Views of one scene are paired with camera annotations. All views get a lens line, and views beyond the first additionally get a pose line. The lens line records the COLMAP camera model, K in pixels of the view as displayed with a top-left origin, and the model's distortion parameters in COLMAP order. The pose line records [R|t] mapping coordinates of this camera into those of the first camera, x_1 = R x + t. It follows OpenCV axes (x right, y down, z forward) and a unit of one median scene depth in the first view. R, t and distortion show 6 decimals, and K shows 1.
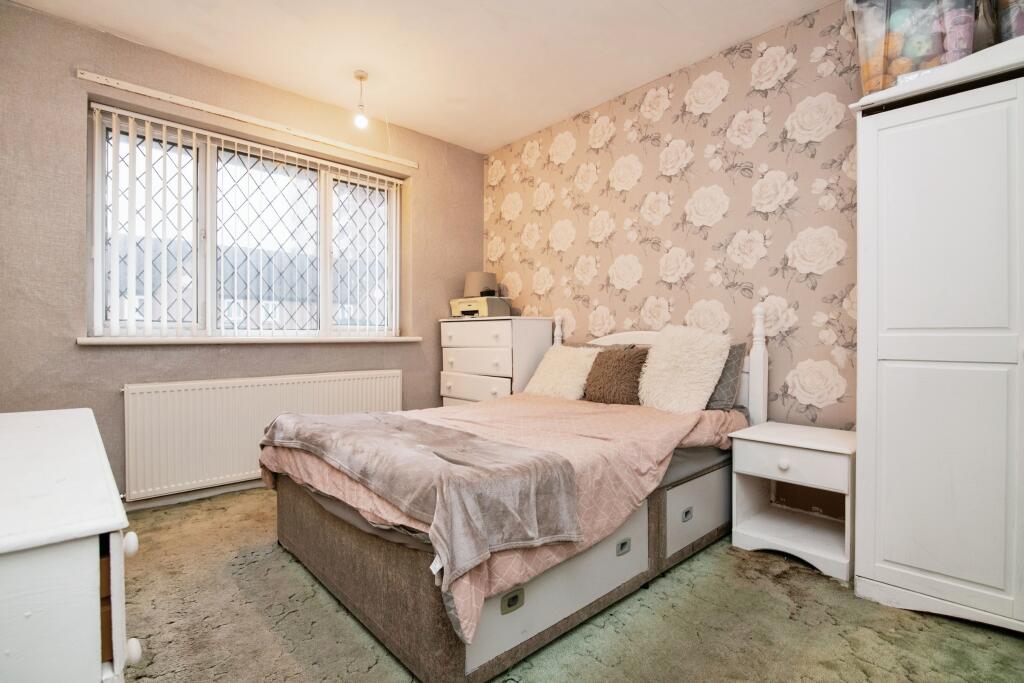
lens RADIAL K [[486.4, 0, 517.7], [0, 486.4, 334.2], [0, 0, 1]] dist [-0.011536, -0.000068]
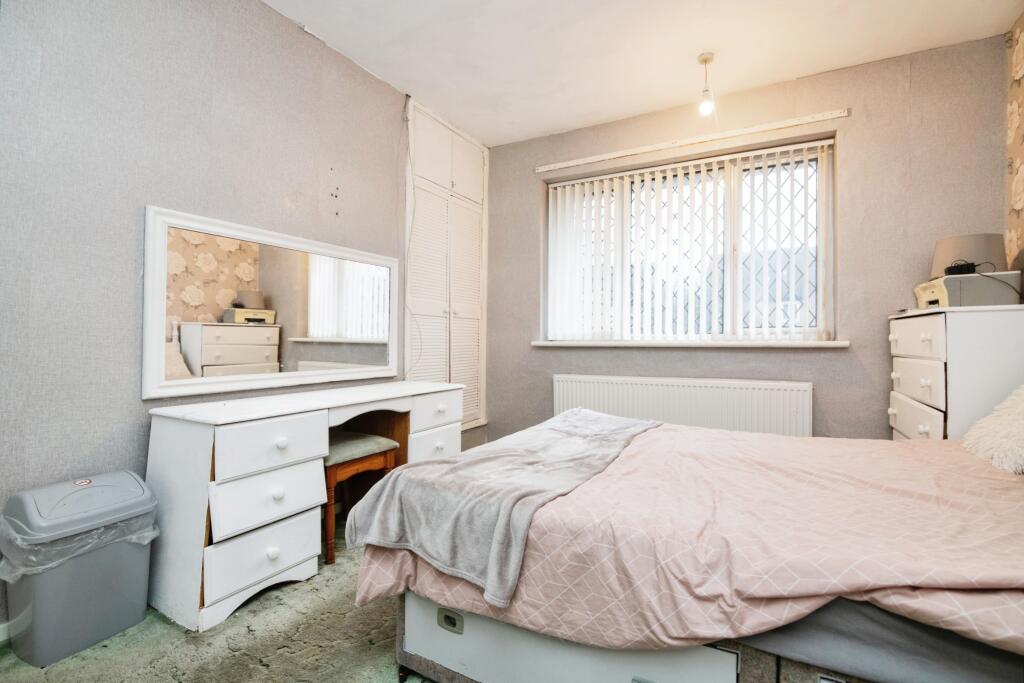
lens RADIAL K [[466.0, 0, 512.0], [0, 466.0, 341.5], [0, 0, 1]] dist [-0.020170, 0.000380]
pose [[0.308745, 0.001658, -0.951144, 0.326078], [0.005269, 0.999980, 0.003454, 0.001124], [0.951130, -0.006078, 0.308730, 0.309768]]
